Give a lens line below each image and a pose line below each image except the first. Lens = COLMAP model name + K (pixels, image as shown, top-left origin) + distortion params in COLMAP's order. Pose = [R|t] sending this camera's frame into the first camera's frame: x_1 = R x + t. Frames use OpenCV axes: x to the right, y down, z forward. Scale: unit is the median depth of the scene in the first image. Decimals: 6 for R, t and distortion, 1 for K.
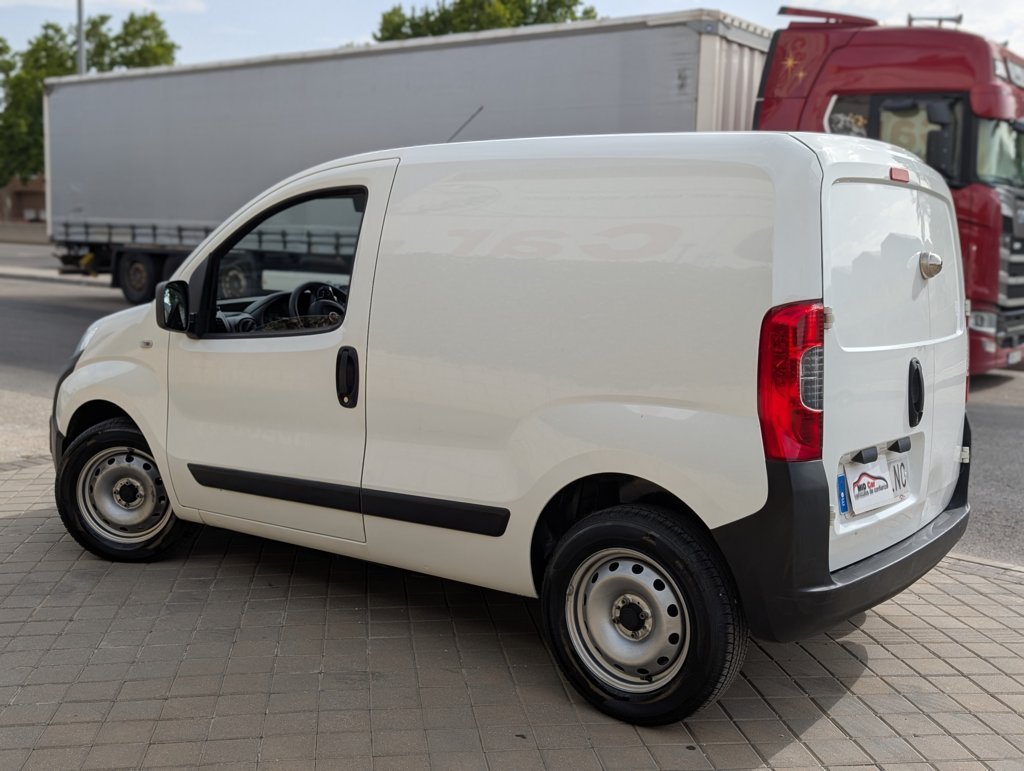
lens RADIAL K [[1089.5, 0, 507.7], [0, 1089.5, 380.1], [0, 0, 1]] dist [0.124233, -0.342869]
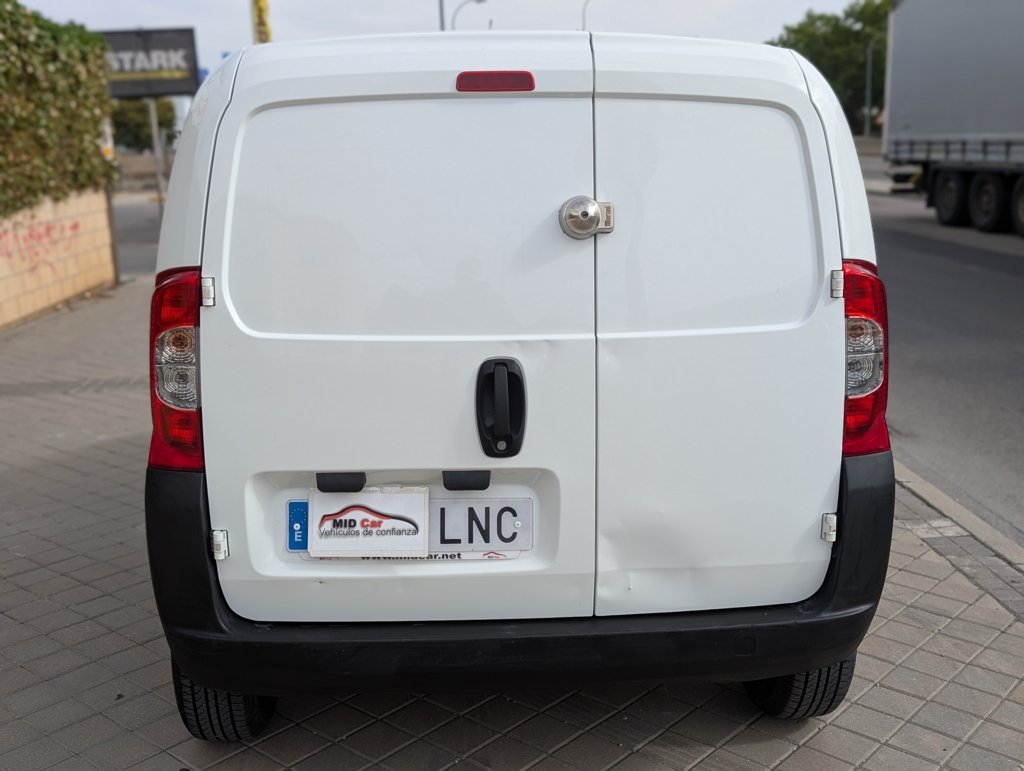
lens RADIAL K [[1089.5, 0, 507.7], [0, 1089.5, 380.1], [0, 0, 1]] dist [0.124233, -0.342869]
pose [[0.672500, 0.117601, -0.730694, 0.127546], [-0.061879, 0.992772, 0.102829, -0.011170], [0.737506, -0.023938, 0.674916, 0.081241]]
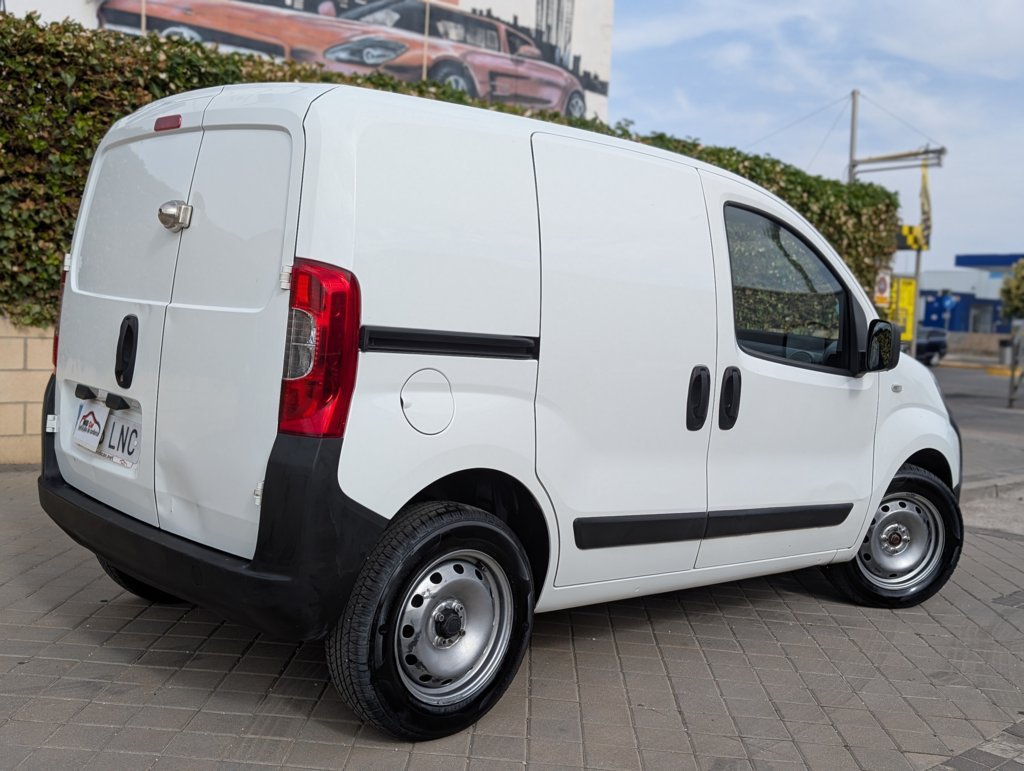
lens RADIAL K [[1089.5, 0, 507.7], [0, 1089.5, 380.1], [0, 0, 1]] dist [0.124233, -0.342869]
pose [[-0.140633, 0.036636, -0.989384, 0.184593], [-0.189474, 0.979849, 0.063215, -0.012550], [0.971762, 0.196353, -0.130857, 0.212760]]
